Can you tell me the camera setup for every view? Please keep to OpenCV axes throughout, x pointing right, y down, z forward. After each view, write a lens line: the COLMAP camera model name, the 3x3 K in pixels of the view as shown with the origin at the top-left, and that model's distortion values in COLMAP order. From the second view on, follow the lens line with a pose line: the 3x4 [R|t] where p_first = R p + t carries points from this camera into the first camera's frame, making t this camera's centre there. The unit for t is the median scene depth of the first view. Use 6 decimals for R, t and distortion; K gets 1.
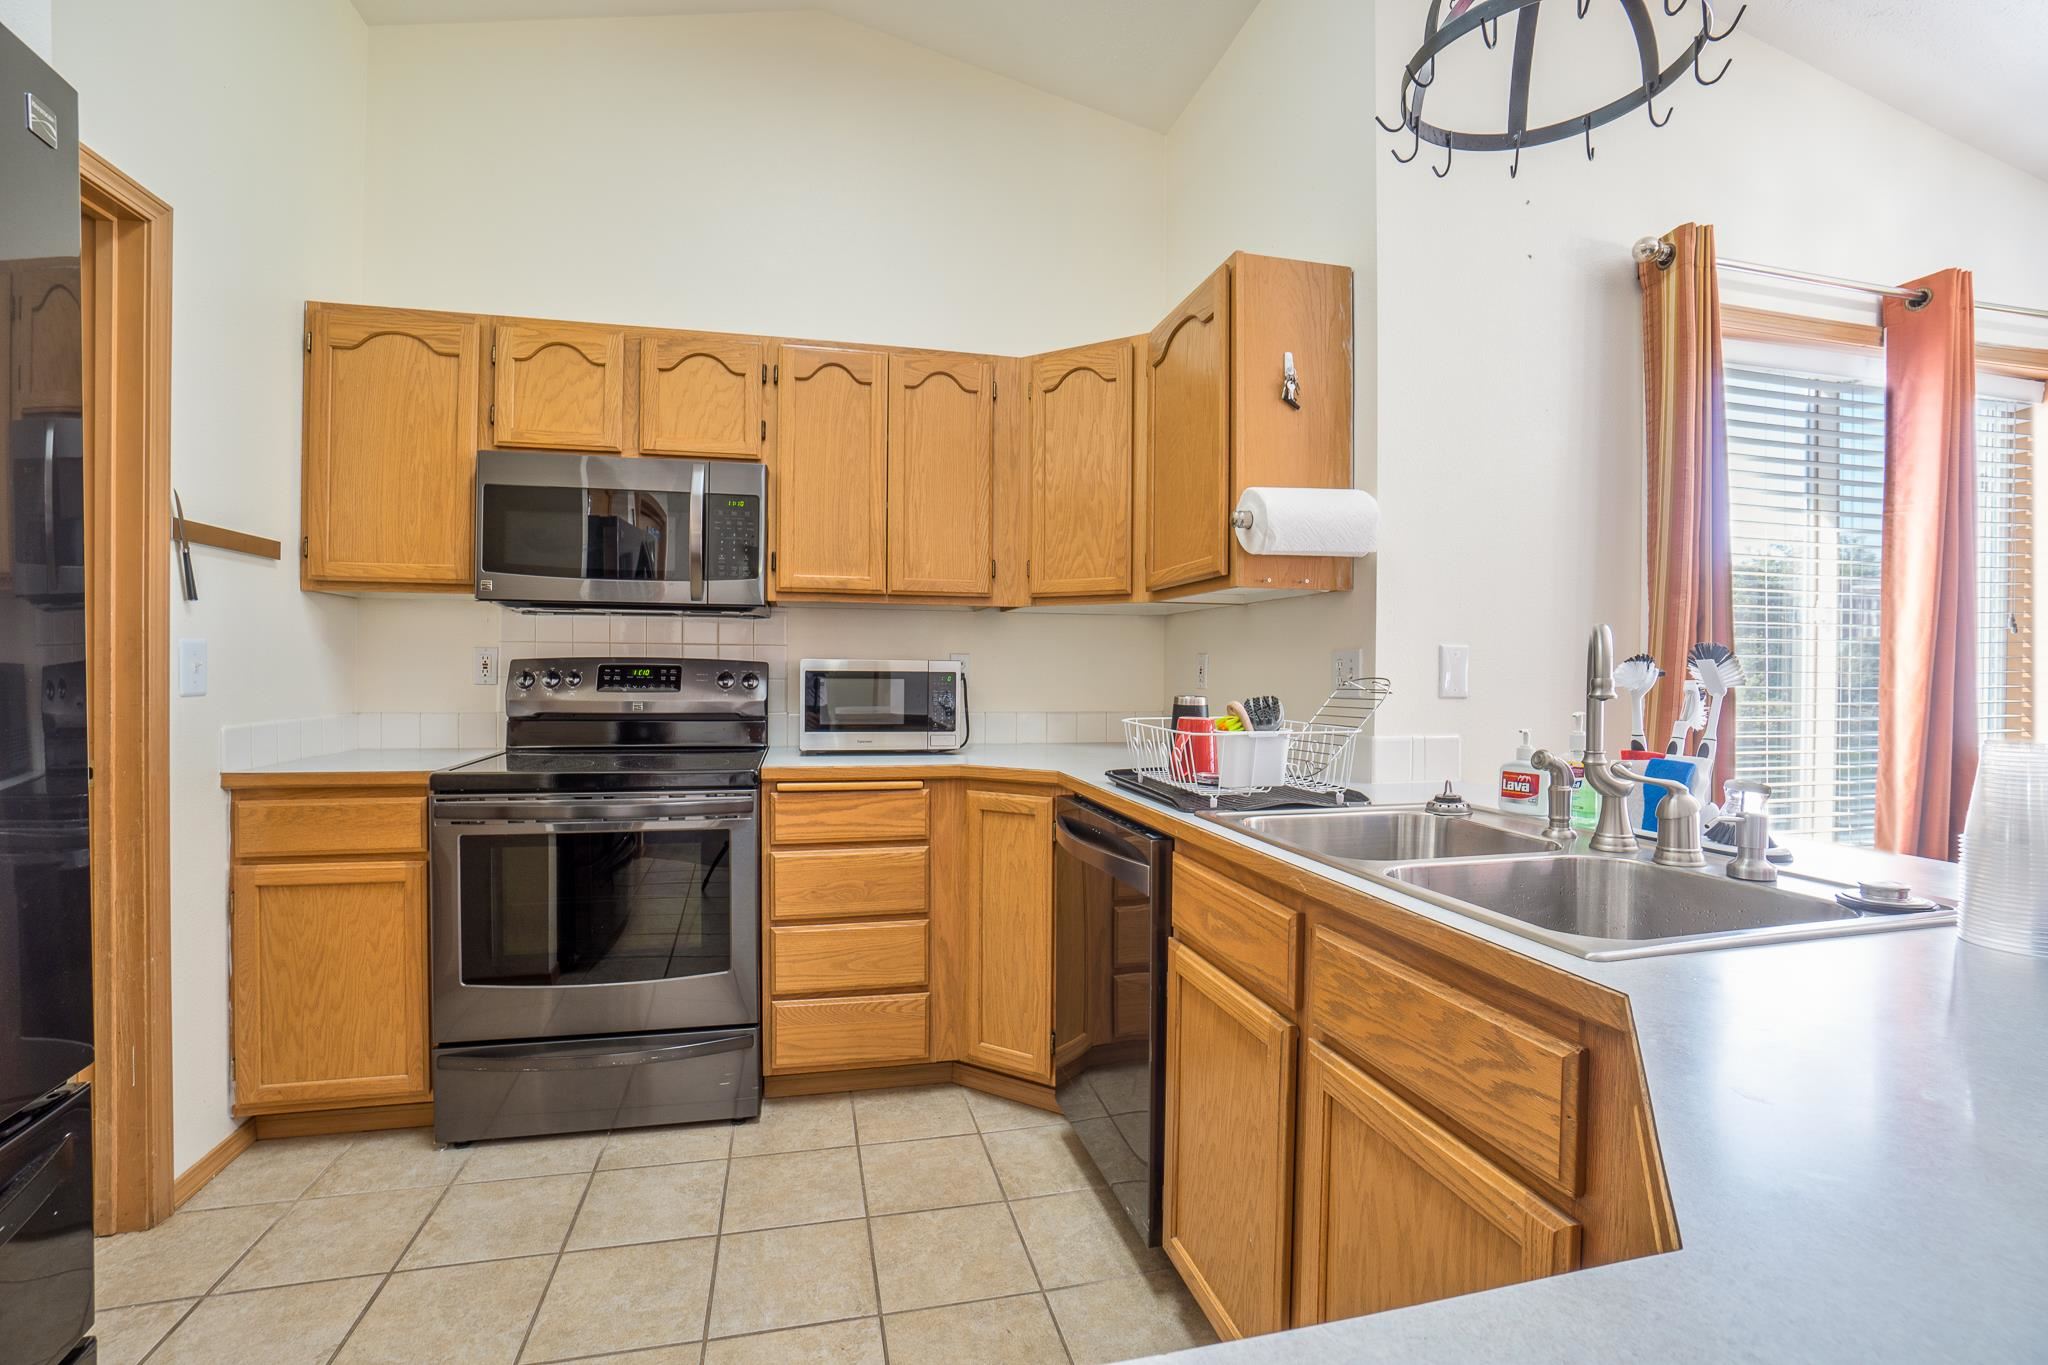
lens RADIAL K [[904.6, 0, 1013.7], [0, 904.6, 672.9], [0, 0, 1]] dist [-0.063784, 0.023308]
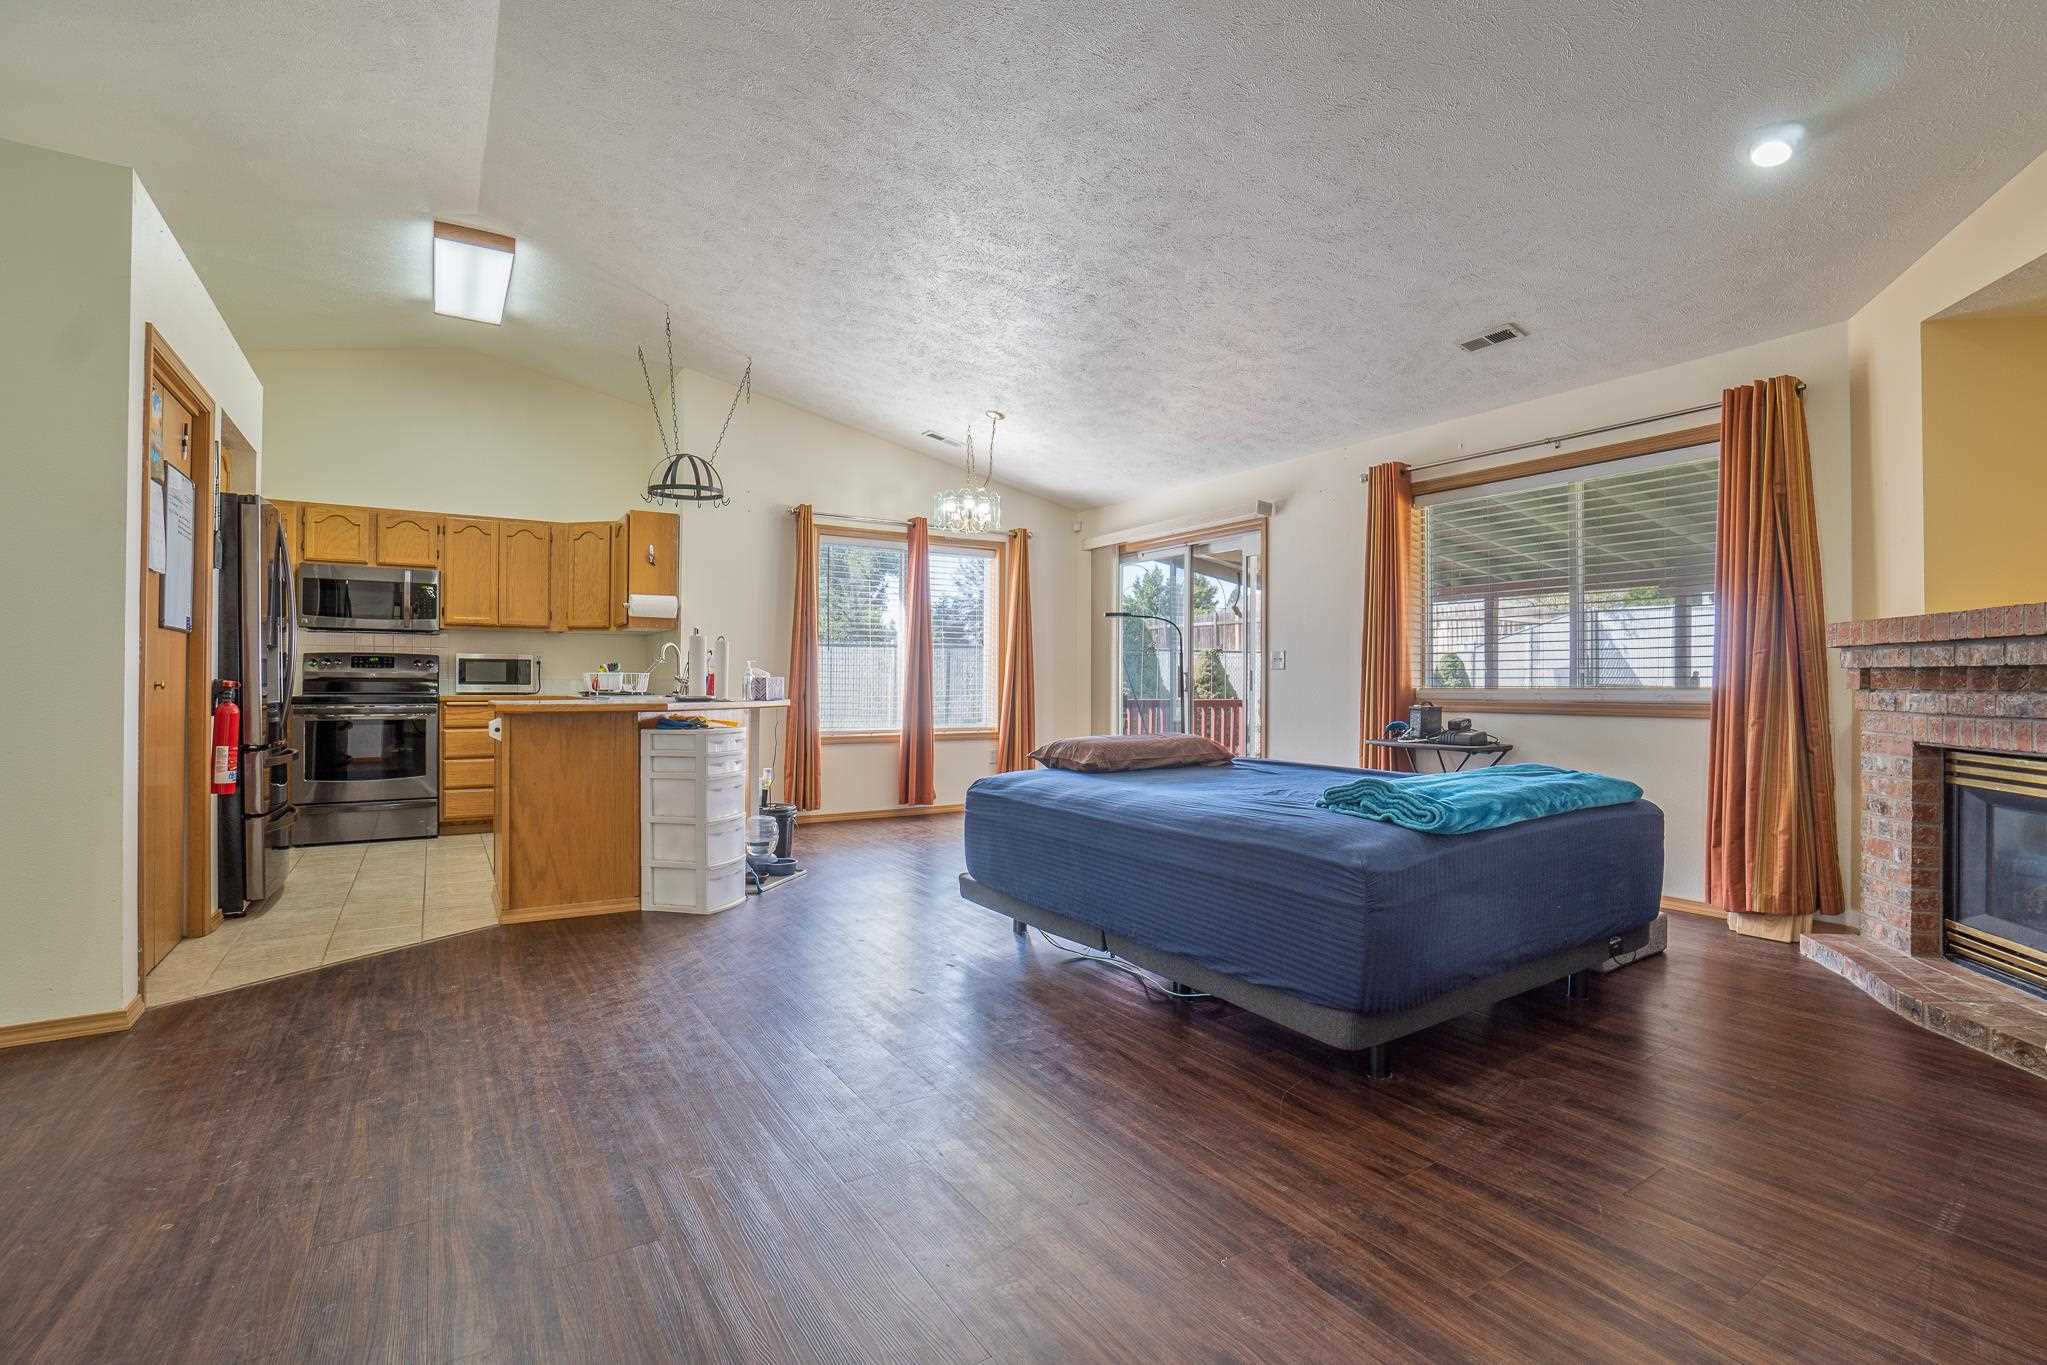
lens RADIAL K [[956.2, 0, 1028.2], [0, 956.2, 665.1], [0, 0, 1]] dist [-0.022025, -0.000092]
pose [[0.947573, 0.000292, 0.319539, 0.402259], [0.004882, 0.999870, -0.015392, 0.062325], [-0.319501, 0.016145, 0.947448, -1.893547]]
